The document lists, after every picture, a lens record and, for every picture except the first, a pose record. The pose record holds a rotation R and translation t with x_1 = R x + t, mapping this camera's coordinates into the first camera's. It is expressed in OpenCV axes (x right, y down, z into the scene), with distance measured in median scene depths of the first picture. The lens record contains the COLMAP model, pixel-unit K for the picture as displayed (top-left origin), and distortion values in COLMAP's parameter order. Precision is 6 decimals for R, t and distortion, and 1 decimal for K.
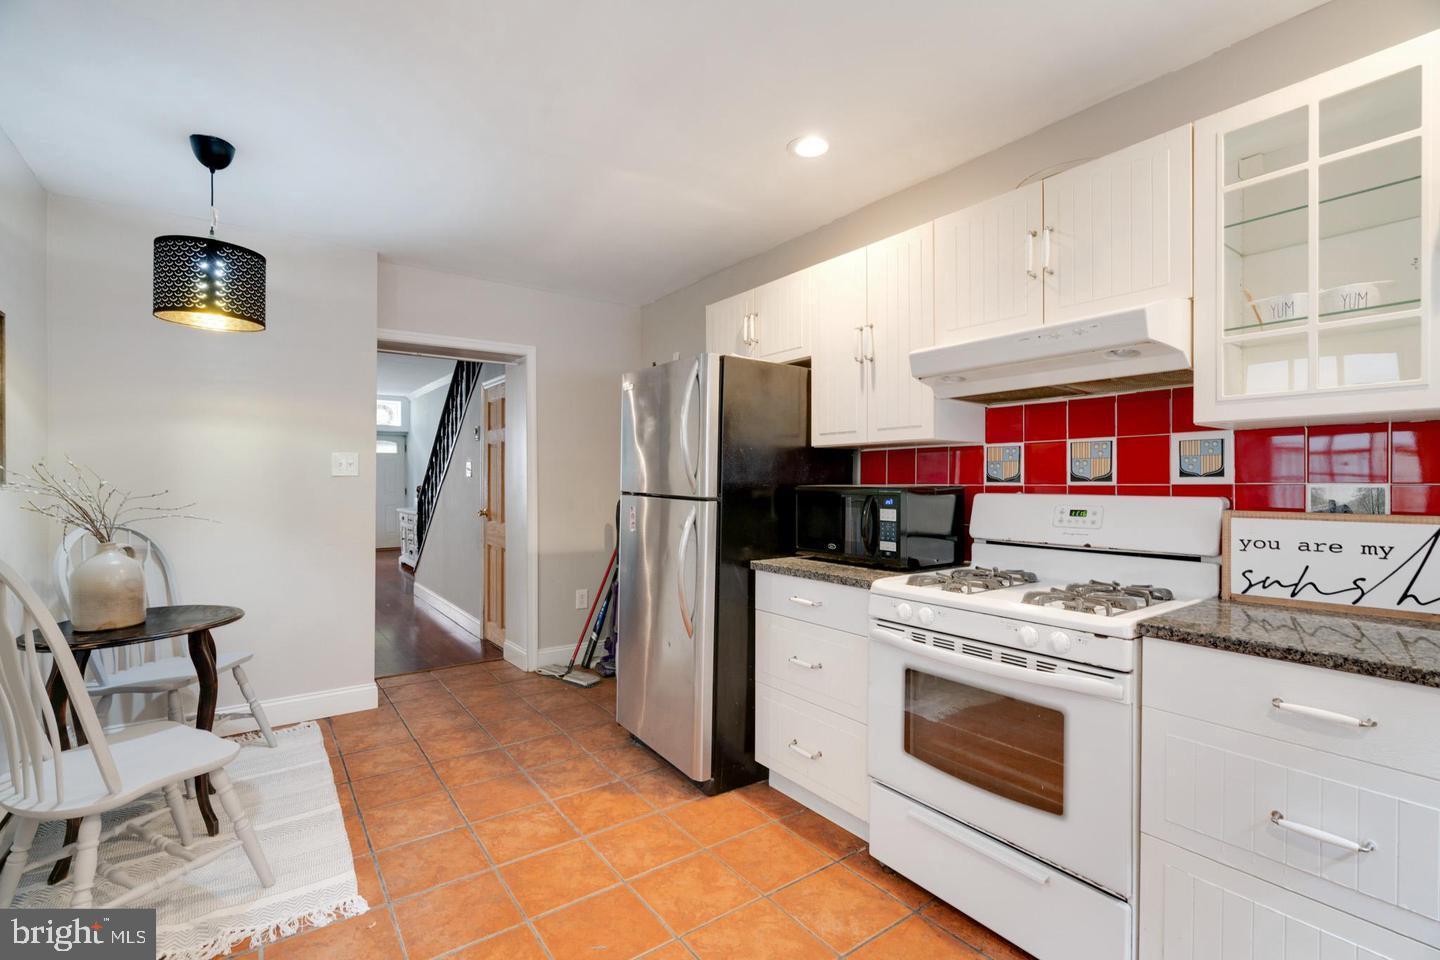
lens RADIAL K [[651.7, 0, 721.5], [0, 651.7, 480.8], [0, 0, 1]] dist [-0.003526, 0.001869]
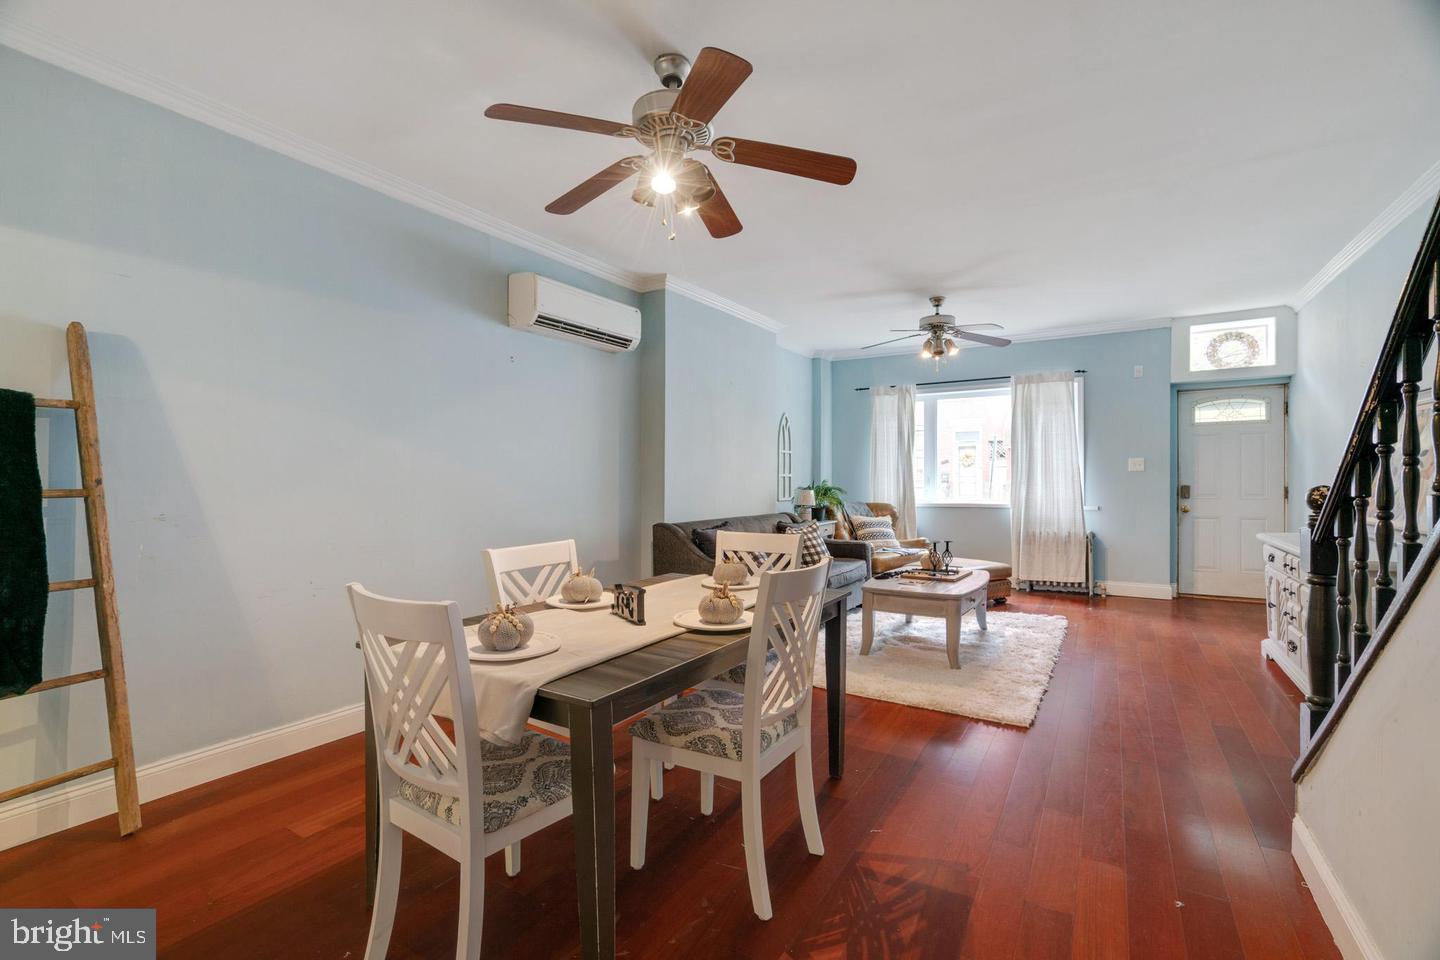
lens RADIAL K [[651.7, 0, 695.0], [0, 651.7, 494.0], [0, 0, 1]] dist [-0.003526, 0.001869]
pose [[0.362963, 0.015605, -0.931673, -0.897326], [0.011024, 0.999718, 0.021039, 0.006944], [0.931739, -0.017907, 0.362688, 1.933546]]
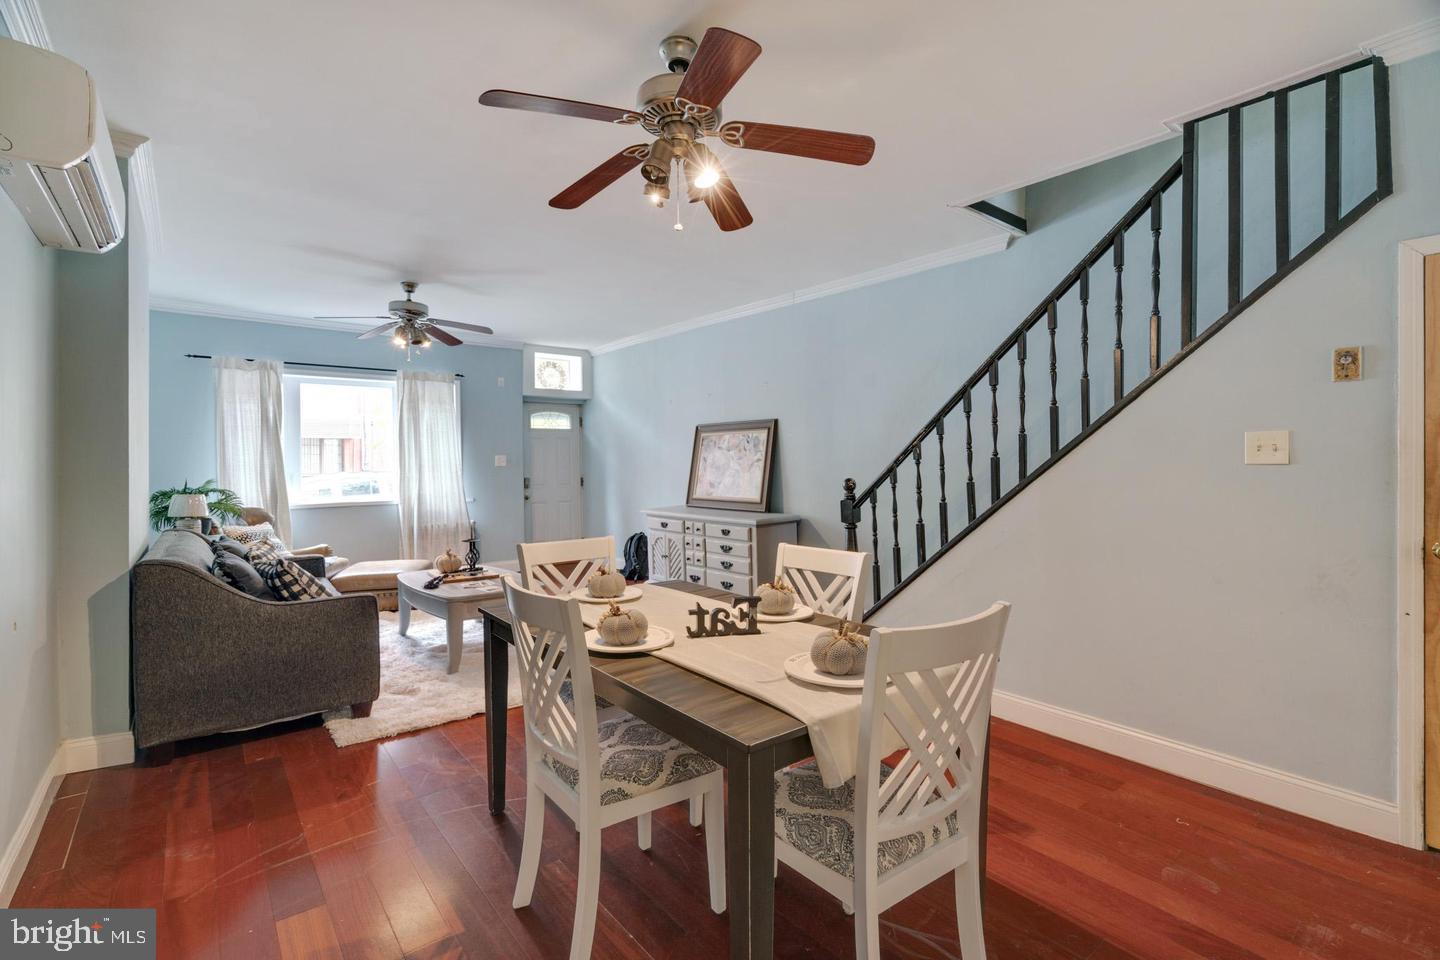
lens RADIAL K [[651.7, 0, 724.6], [0, 651.7, 465.3], [0, 0, 1]] dist [-0.003526, 0.001869]
pose [[0.998973, -0.012527, 0.043549, -1.826816], [0.012132, 0.999883, 0.009333, -0.034457], [-0.043660, -0.008795, 0.999008, 1.365382]]
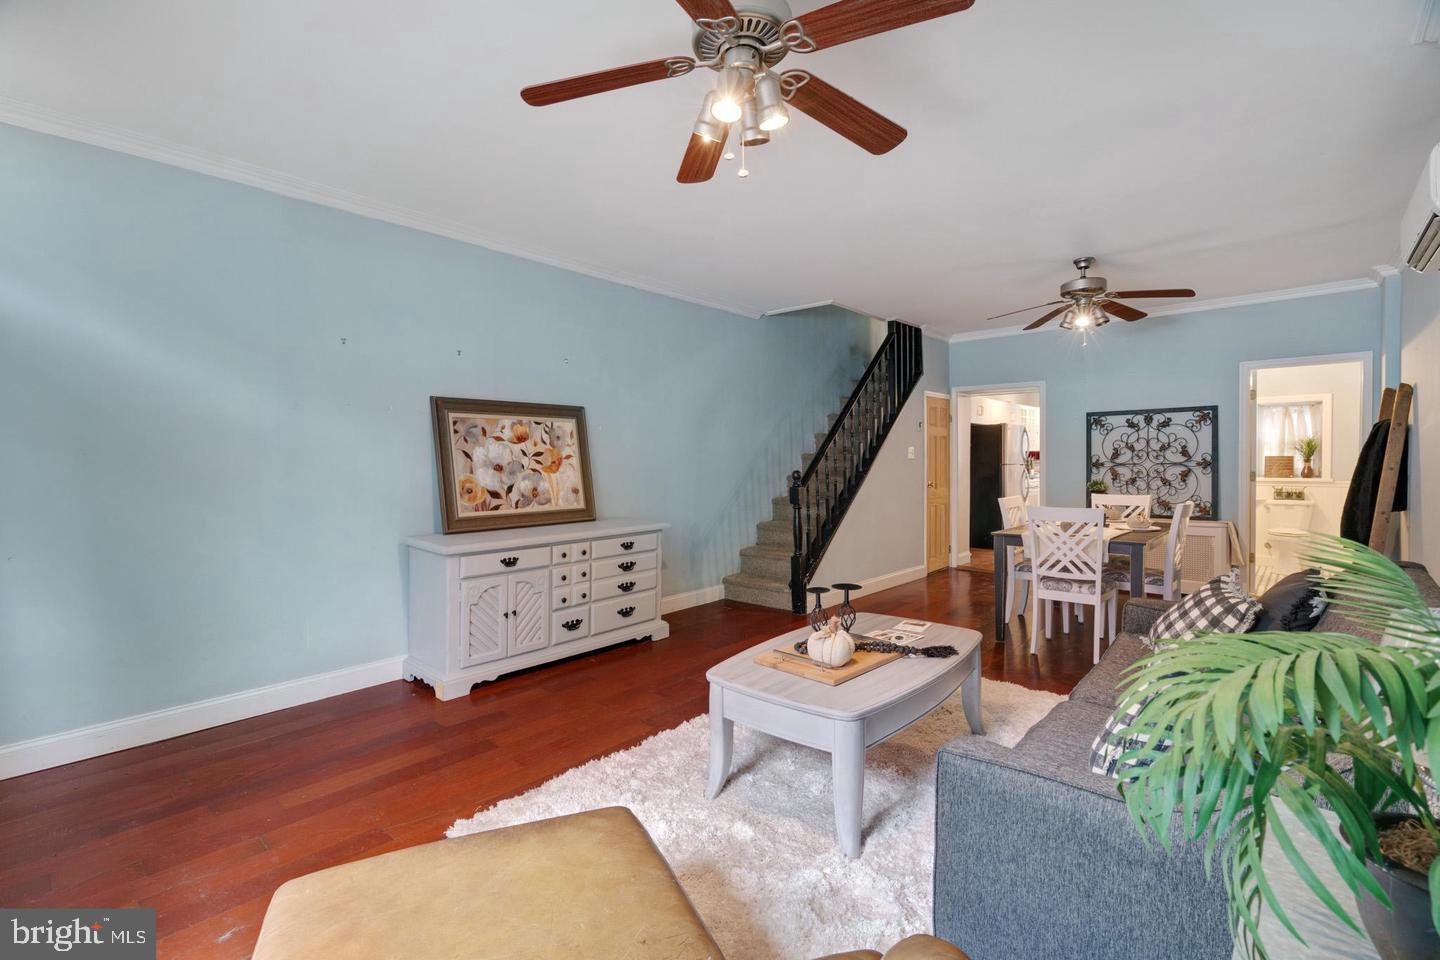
lens RADIAL K [[651.7, 0, 715.9], [0, 651.7, 465.5], [0, 0, 1]] dist [-0.003526, 0.001869]
pose [[-0.211339, -0.012044, 0.977339, -3.573297], [0.003136, 0.999911, 0.013001, -0.025008], [-0.977408, 0.005813, -0.211282, 3.811323]]
